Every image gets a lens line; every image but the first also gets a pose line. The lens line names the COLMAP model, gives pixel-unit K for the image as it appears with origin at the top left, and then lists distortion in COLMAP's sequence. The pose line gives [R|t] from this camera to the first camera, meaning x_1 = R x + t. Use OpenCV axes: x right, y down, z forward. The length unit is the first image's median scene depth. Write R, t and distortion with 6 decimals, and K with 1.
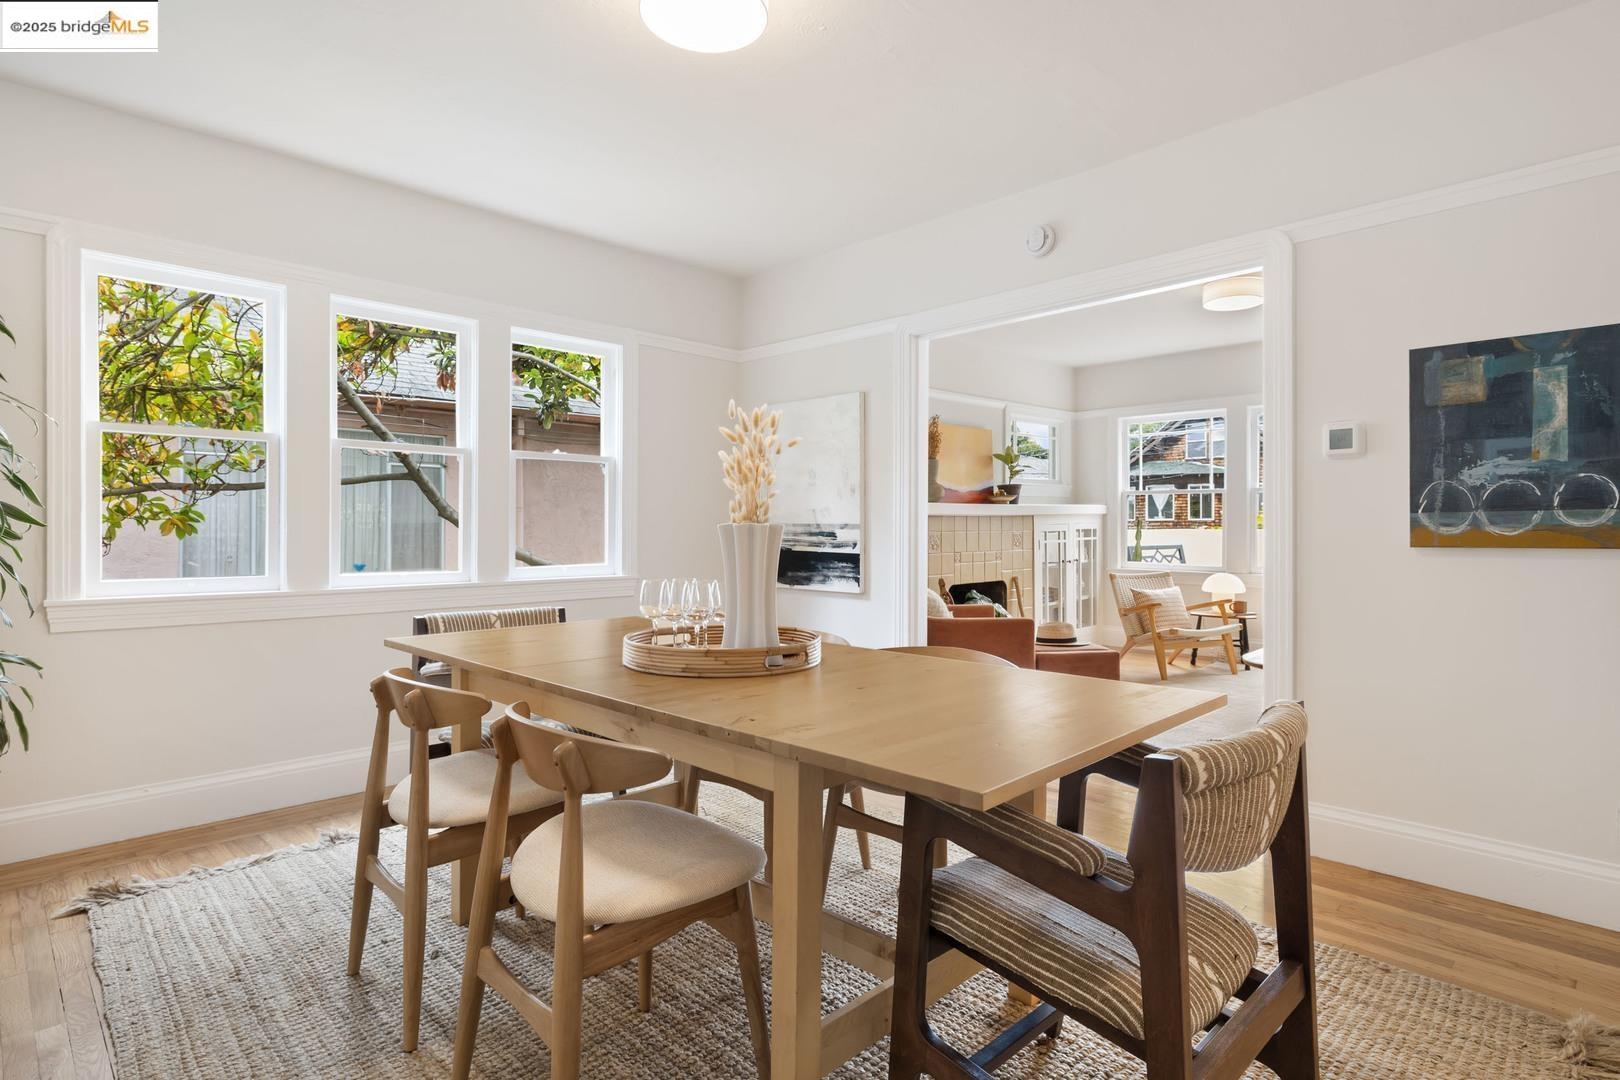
lens RADIAL K [[786.4, 0, 827.0], [0, 786.4, 527.7], [0, 0, 1]] dist [-0.004126, 0.000915]
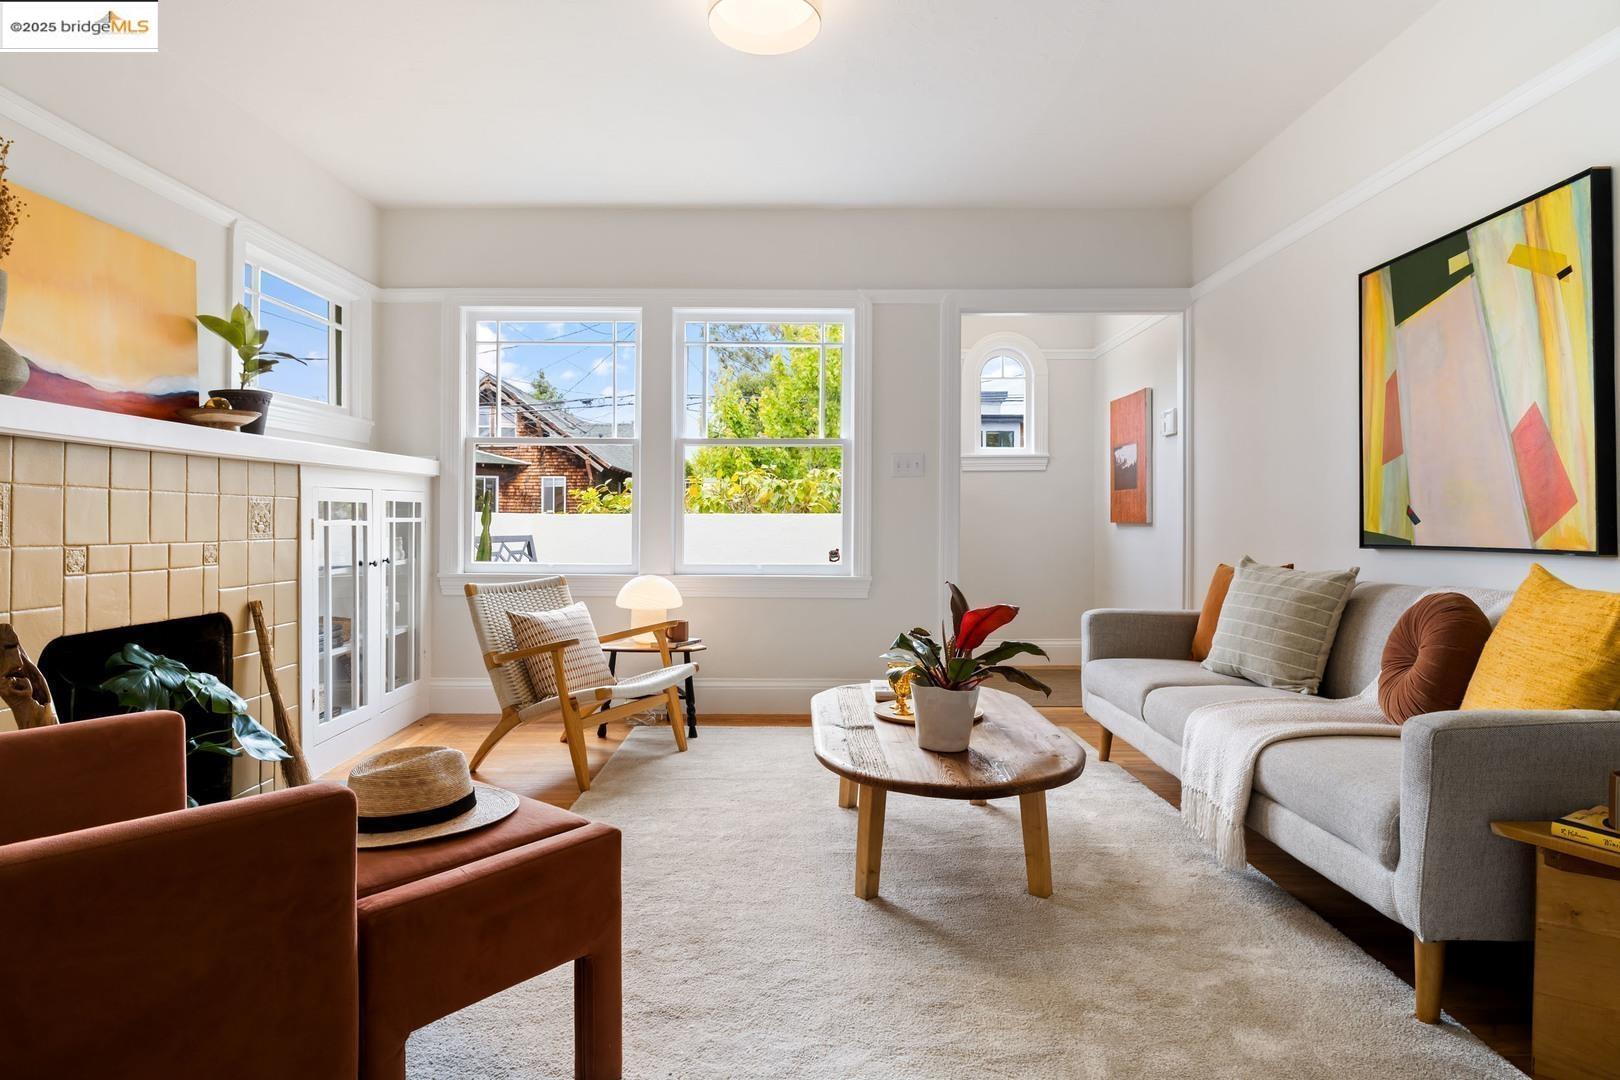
lens RADIAL K [[908.2, 0, 786.8], [0, 908.2, 517.2], [0, 0, 1]] dist [-0.001560, 0.002160]
pose [[0.714886, 0.008598, 0.699188, 0.137706], [-0.002370, 0.999948, -0.009873, 0.028111], [-0.699237, 0.005401, 0.714869, 0.609738]]
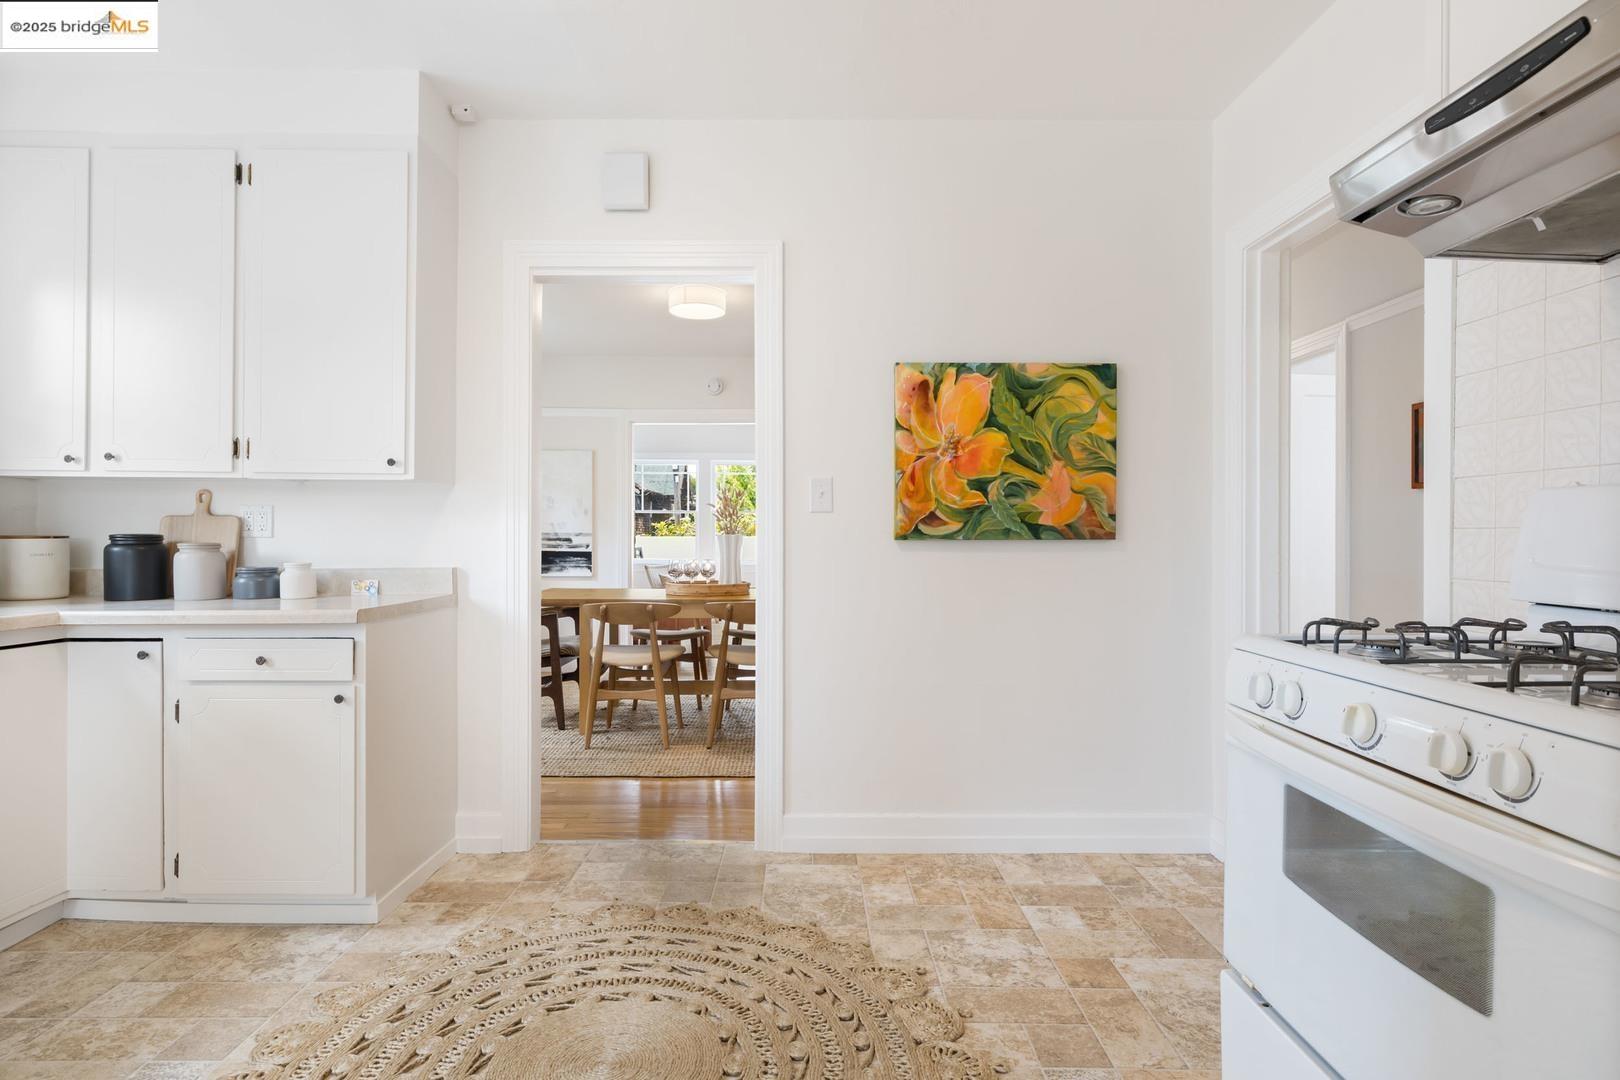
lens RADIAL K [[786.4, 0, 811.2], [0, 786.4, 536.5], [0, 0, 1]] dist [-0.004126, 0.000915]
pose [[0.697952, -0.000090, 0.716144, -0.691460], [-0.001418, 0.999998, 0.001507, -0.000830], [-0.716143, -0.002067, 0.697951, -0.386078]]
